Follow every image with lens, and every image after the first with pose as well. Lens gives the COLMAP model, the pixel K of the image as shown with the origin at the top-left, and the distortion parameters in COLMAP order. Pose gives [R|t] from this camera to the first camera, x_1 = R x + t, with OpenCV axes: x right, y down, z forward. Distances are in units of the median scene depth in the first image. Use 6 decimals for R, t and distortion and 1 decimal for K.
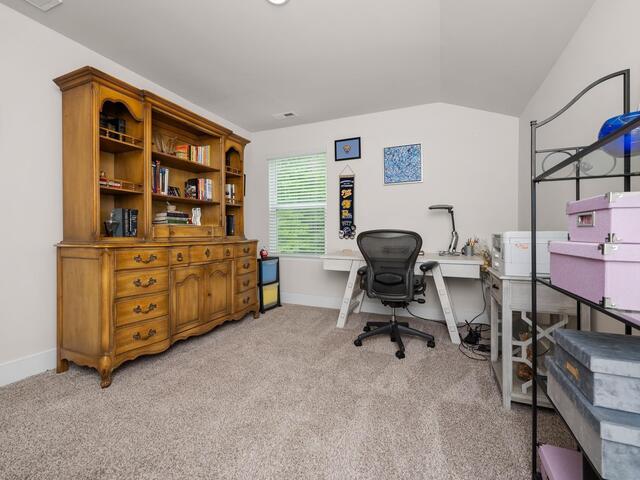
lens RADIAL K [[287.9, 0, 324.3], [0, 287.9, 235.2], [0, 0, 1]] dist [-0.002529, -0.000377]
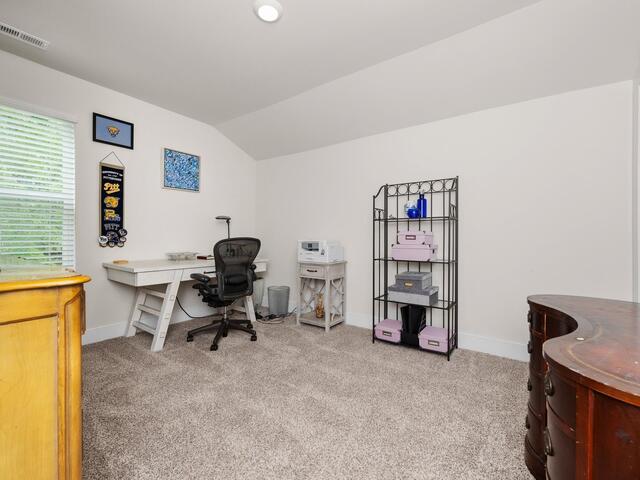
lens RADIAL K [[287.9, 0, 324.3], [0, 287.9, 235.2], [0, 0, 1]] dist [-0.002529, -0.000377]
pose [[0.209417, 0.006729, 0.977803, -0.566379], [0.001320, 0.999973, -0.007164, -0.012578], [-0.977825, 0.002791, 0.209403, 0.283903]]
